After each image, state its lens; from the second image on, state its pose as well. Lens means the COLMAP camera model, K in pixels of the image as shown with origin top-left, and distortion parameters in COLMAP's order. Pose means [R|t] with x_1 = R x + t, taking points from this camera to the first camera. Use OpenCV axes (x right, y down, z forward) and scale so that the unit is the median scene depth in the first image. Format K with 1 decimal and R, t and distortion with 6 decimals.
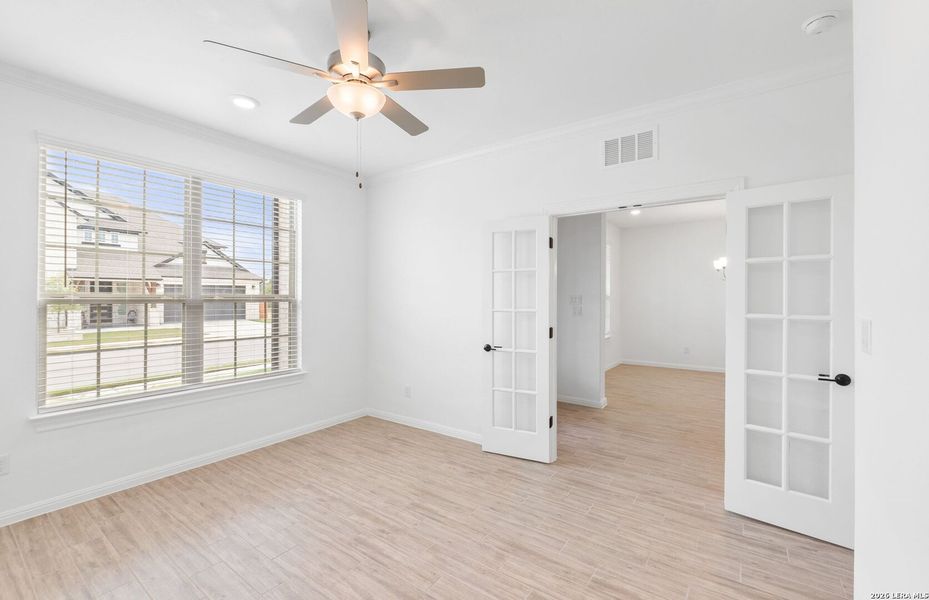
lens RADIAL K [[393.4, 0, 466.9], [0, 393.4, 296.9], [0, 0, 1]] dist [-0.009516, 0.000720]
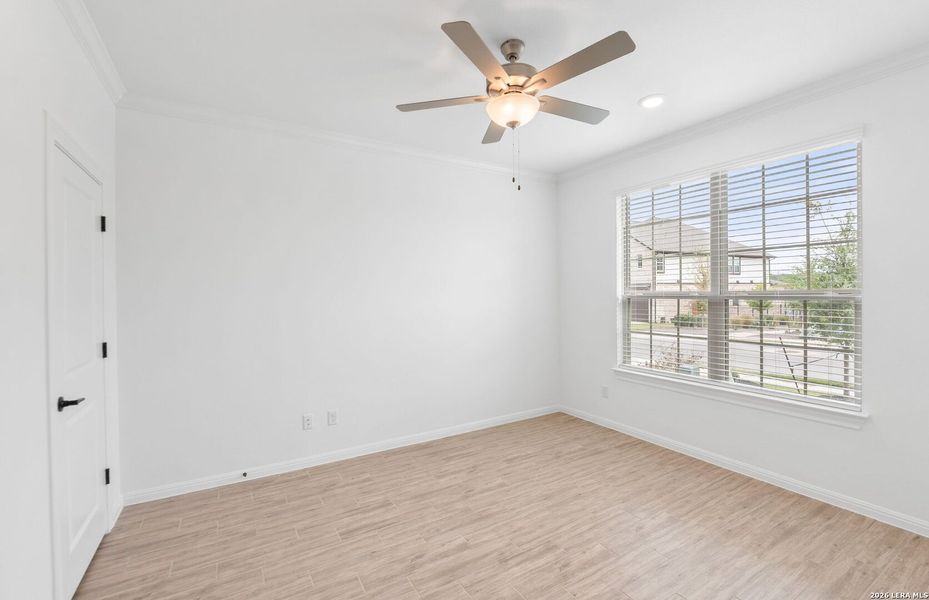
lens RADIAL K [[393.4, 0, 469.4], [0, 393.4, 298.1], [0, 0, 1]] dist [-0.009516, 0.000720]
pose [[-0.387511, 0.010667, -0.921803, 0.543243], [0.006966, 0.999938, 0.008643, -0.001774], [0.921839, -0.003072, -0.387562, 0.939410]]
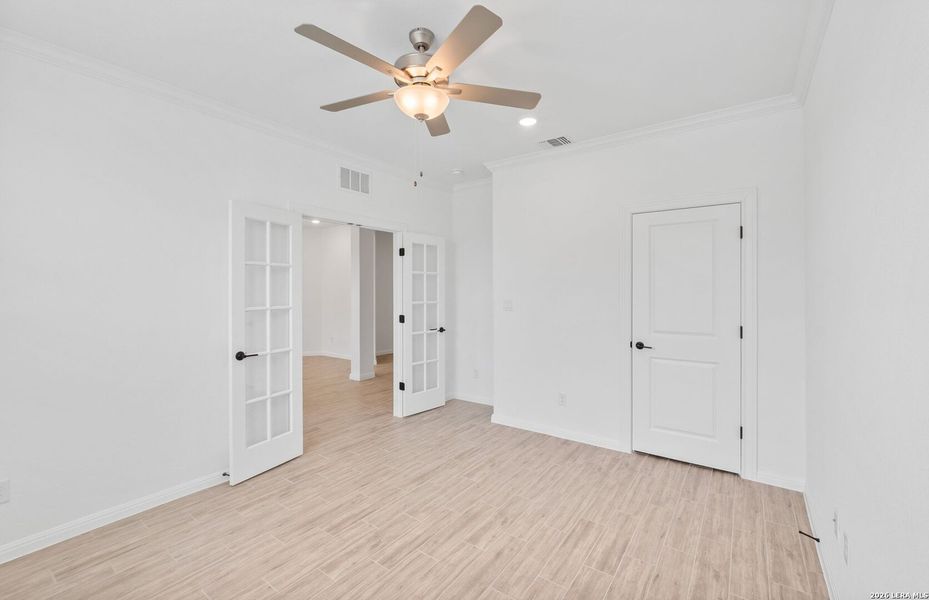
lens RADIAL K [[393.4, 0, 470.5], [0, 393.4, 294.9], [0, 0, 1]] dist [-0.009516, 0.000720]
pose [[-0.003531, -0.012147, 0.999920, -0.937829], [0.008229, 0.999892, 0.012176, -0.006385], [-0.999960, 0.008271, -0.003431, 0.634531]]
